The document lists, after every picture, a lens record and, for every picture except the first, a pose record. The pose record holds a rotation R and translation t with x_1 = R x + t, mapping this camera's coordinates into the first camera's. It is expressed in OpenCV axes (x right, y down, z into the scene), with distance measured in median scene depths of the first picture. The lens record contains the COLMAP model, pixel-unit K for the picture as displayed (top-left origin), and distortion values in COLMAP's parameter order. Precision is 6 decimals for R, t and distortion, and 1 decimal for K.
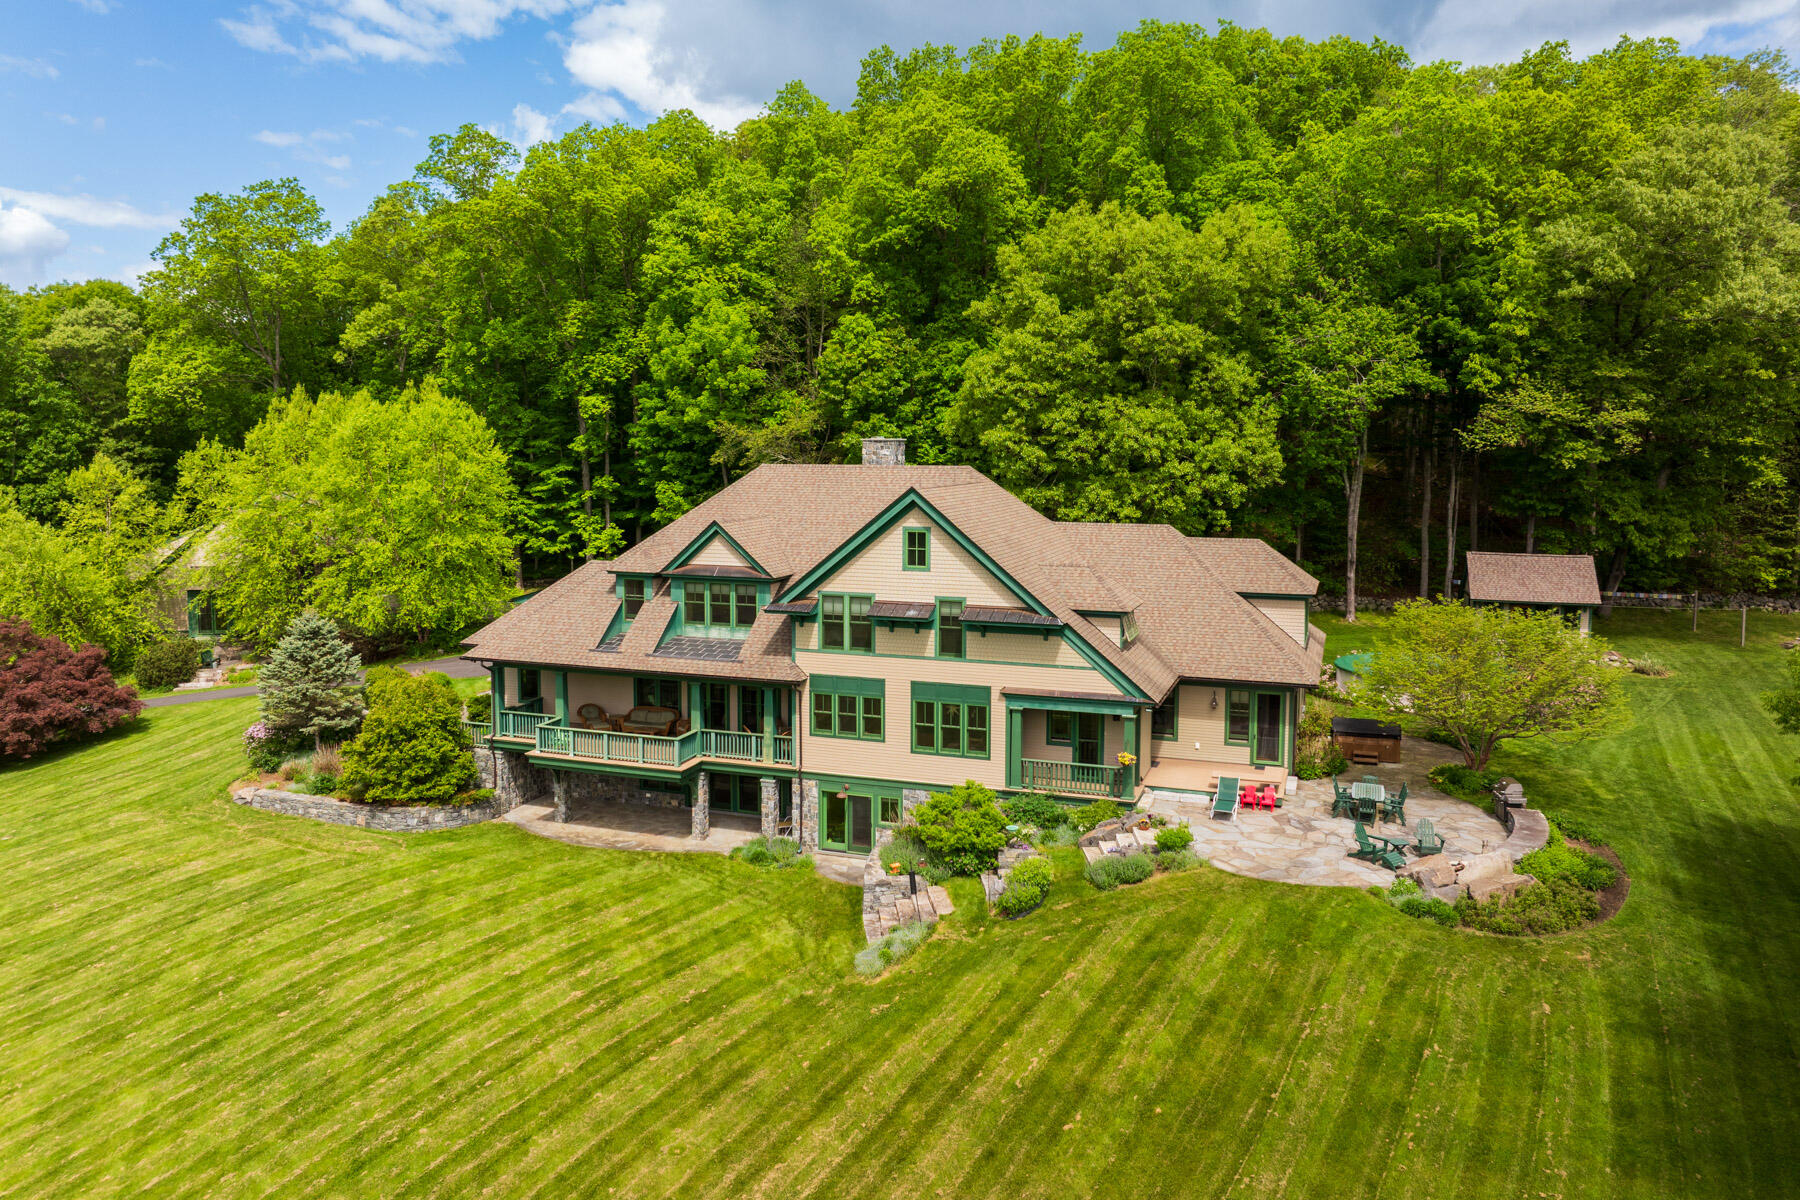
lens RADIAL K [[1272.2, 0, 902.3], [0, 1272.2, 527.4], [0, 0, 1]] dist [-0.049526, 0.014504]
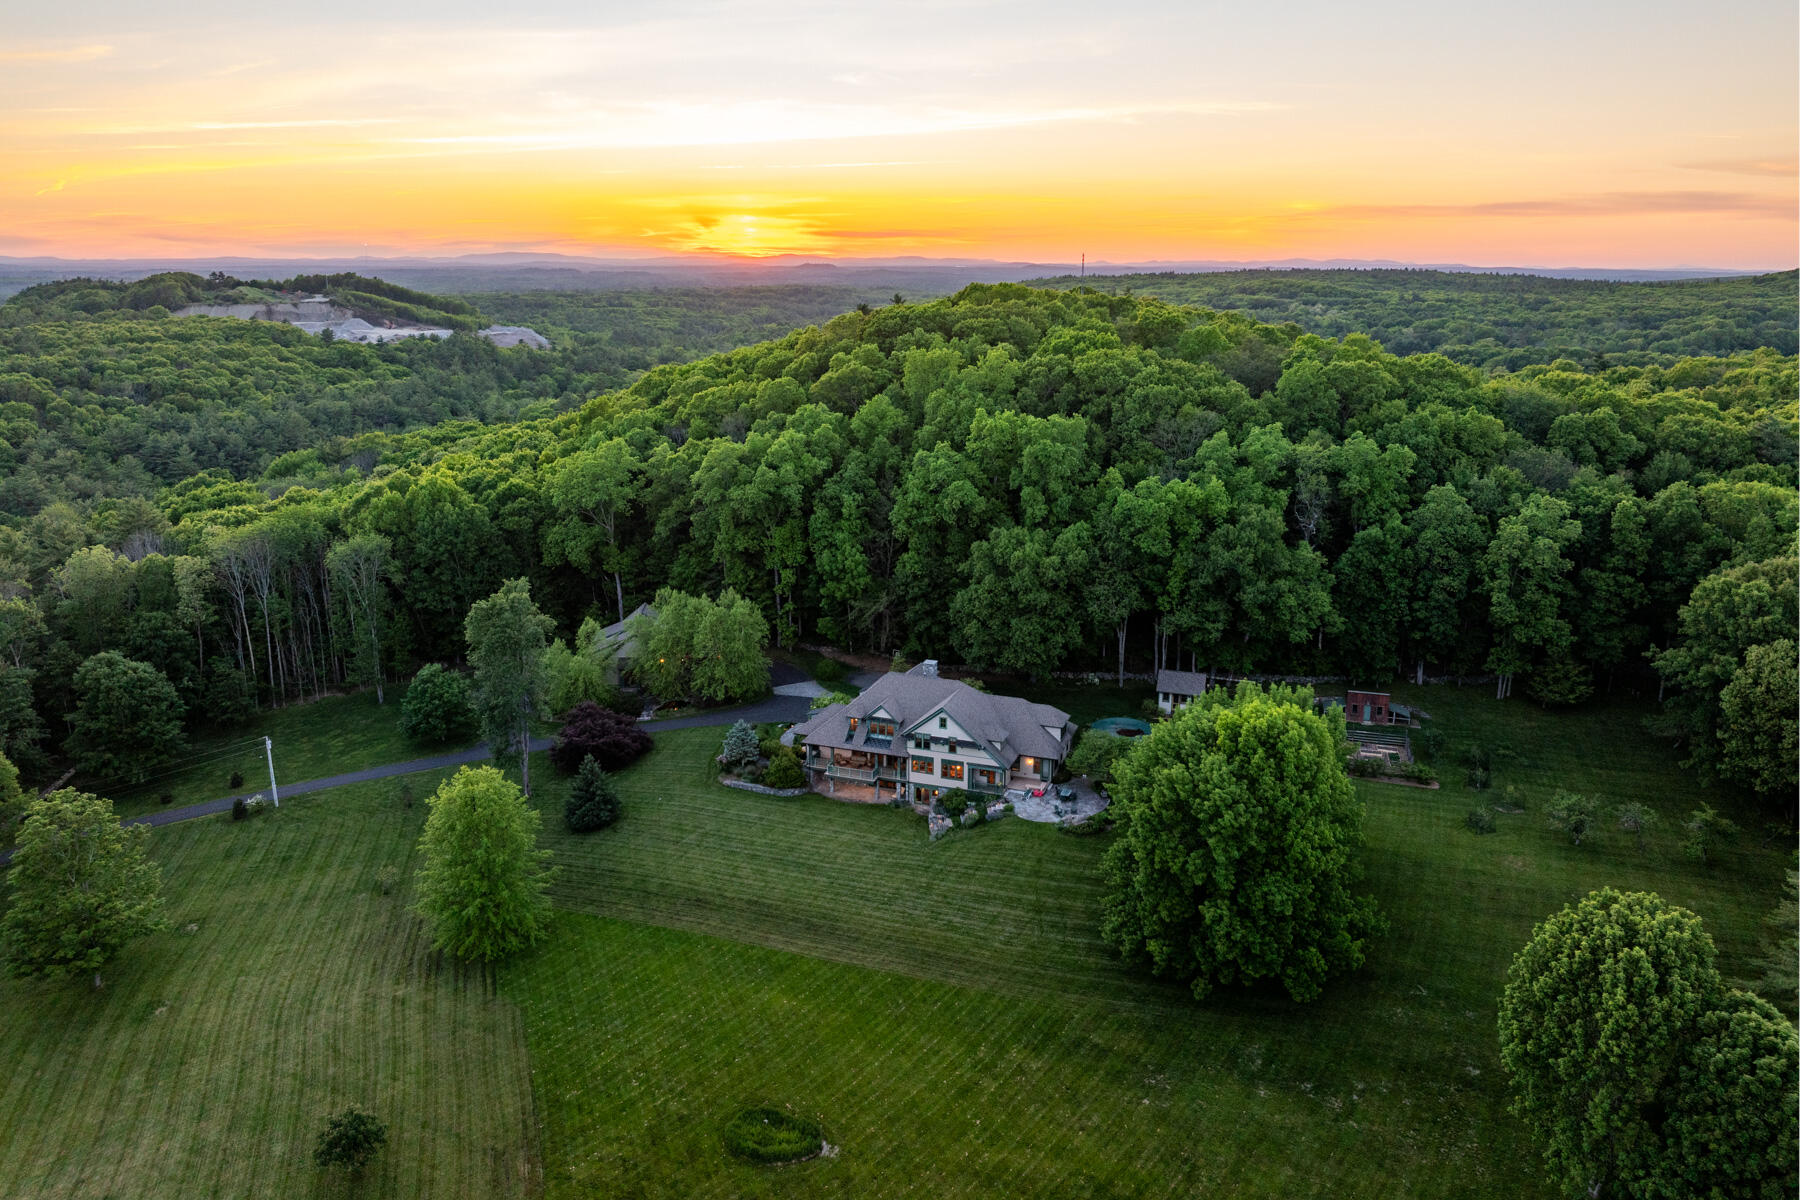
lens RADIAL K [[1272.2, 0, 901.6], [0, 1272.2, 515.5], [0, 0, 1]] dist [-0.049526, 0.014504]
pose [[0.999985, 0.003258, 0.004411, -0.110225], [-0.003773, 0.992482, 0.122329, -0.894545], [-0.003980, -0.122343, 0.992480, -2.204994]]
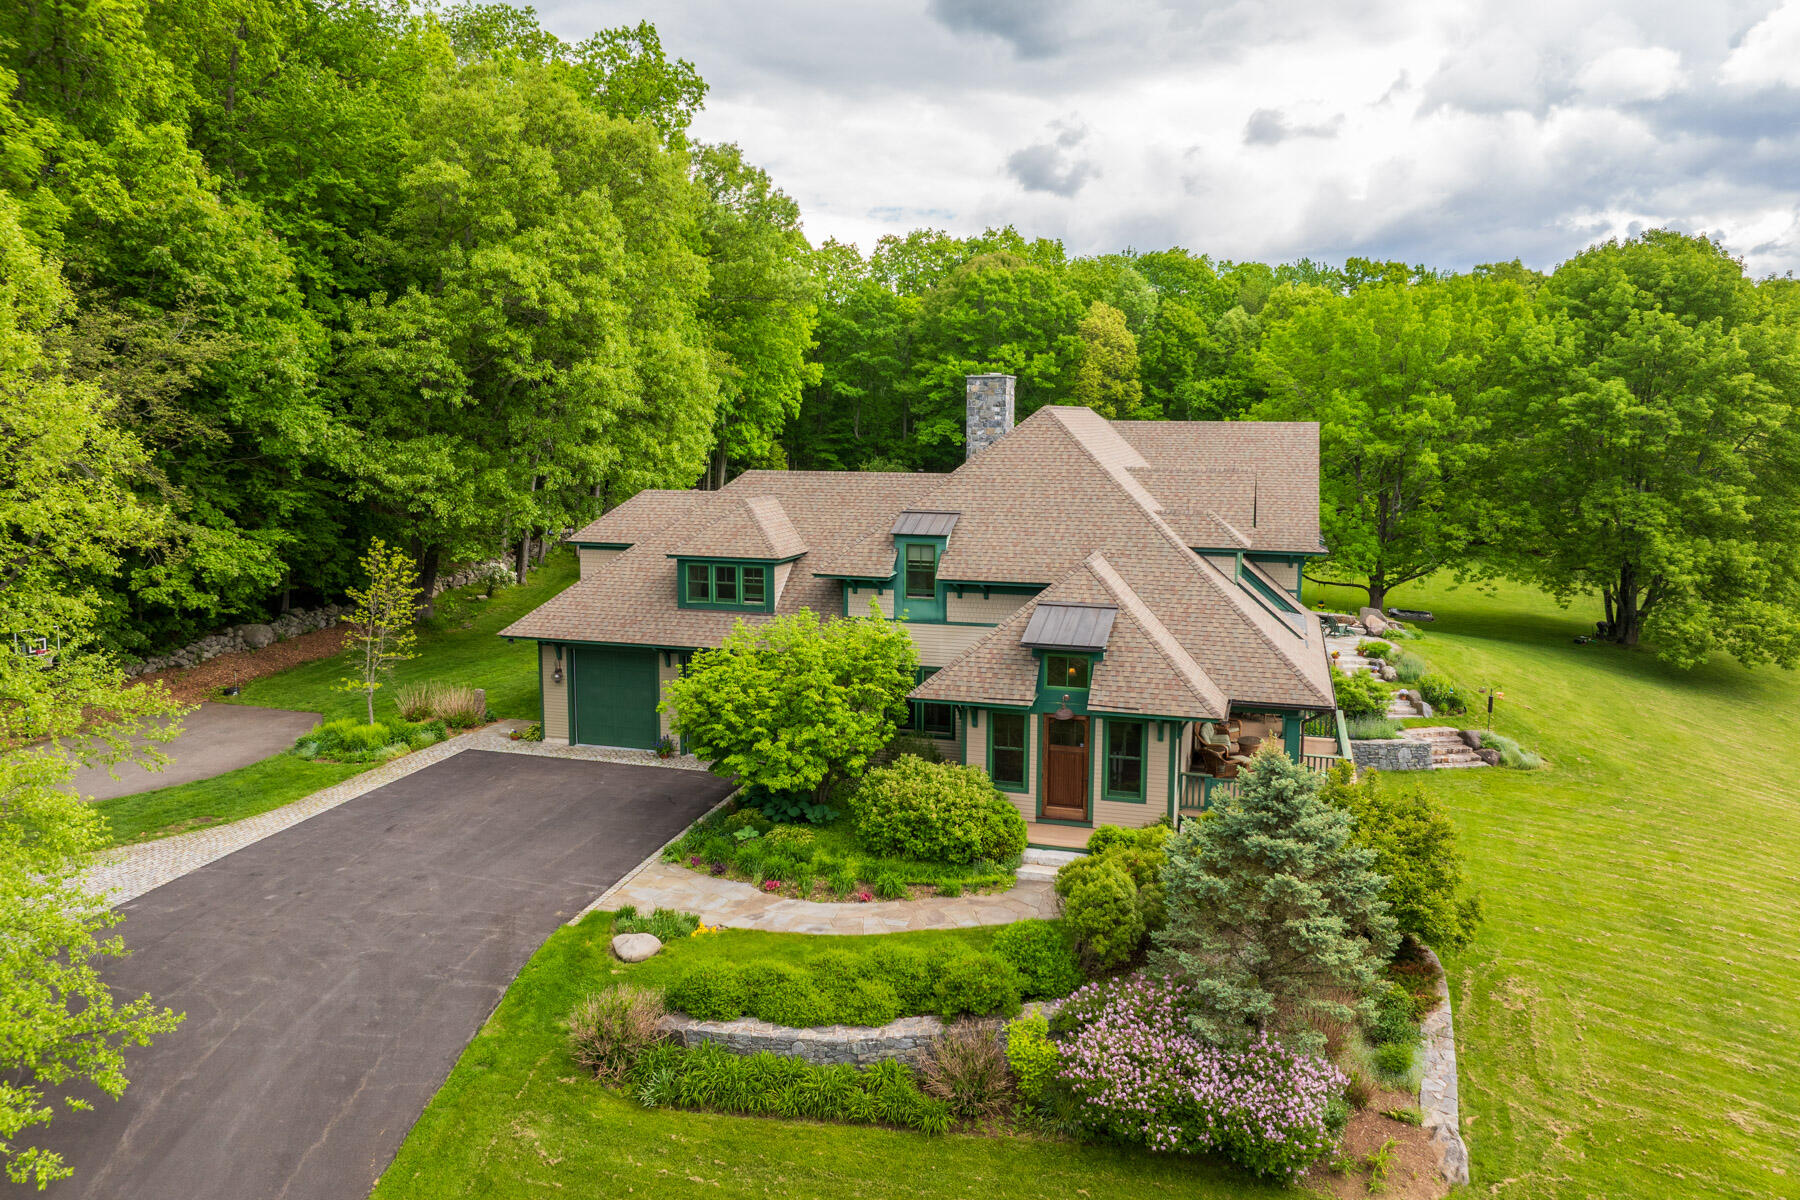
lens RADIAL K [[1272.2, 0, 915.4], [0, 1272.2, 563.8], [0, 0, 1]] dist [-0.049526, 0.014504]
pose [[-0.063114, -0.117495, 0.991066, -0.981313], [0.065112, 0.990445, 0.121567, -0.060128], [-0.995880, 0.072203, -0.054860, 1.276710]]
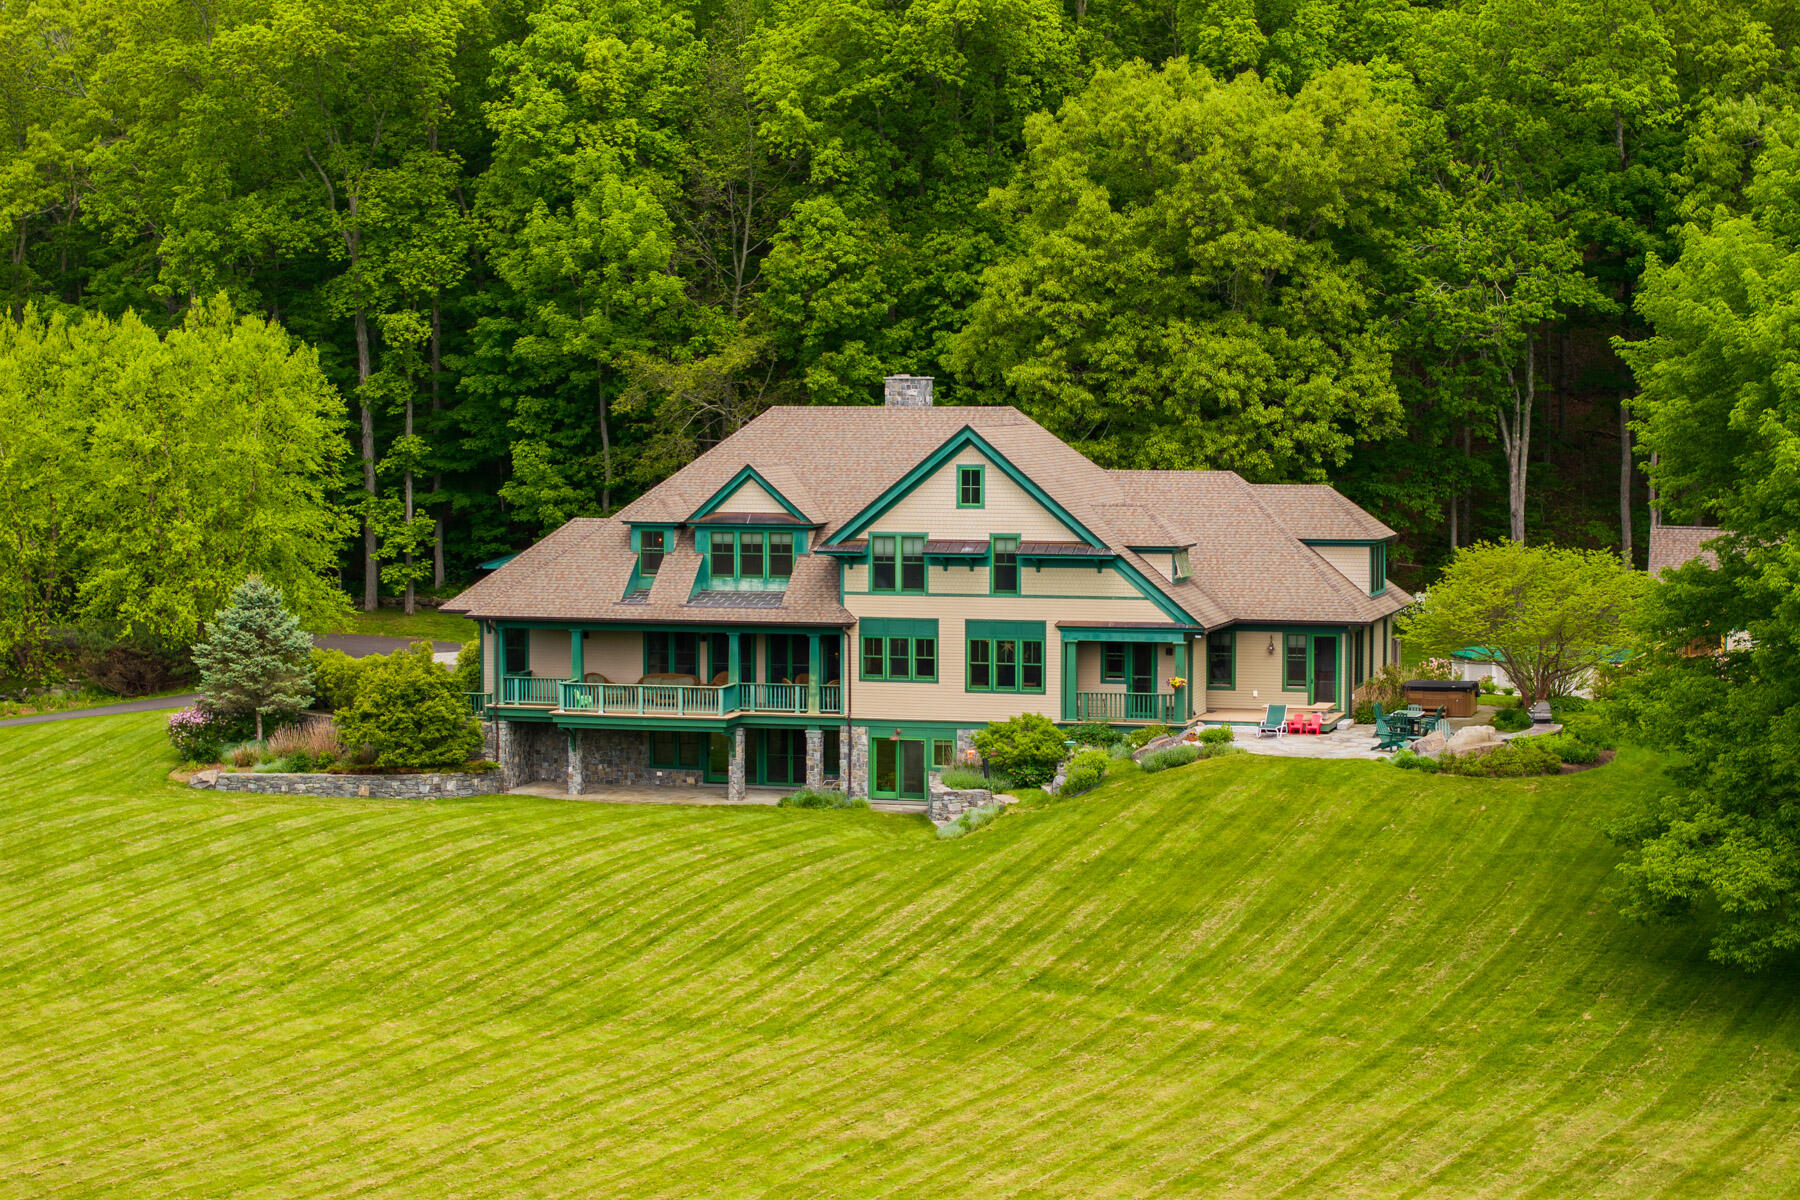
lens RADIAL K [[3634.8, 0, 880.5], [0, 3634.8, 587.2], [0, 0, 1]] dist [-0.151411, 0.000000]
pose [[0.998214, -0.005643, 0.059473, -0.210302], [0.006339, 0.999914, -0.011517, 0.117349], [-0.059403, 0.011873, 0.998163, -1.694543]]
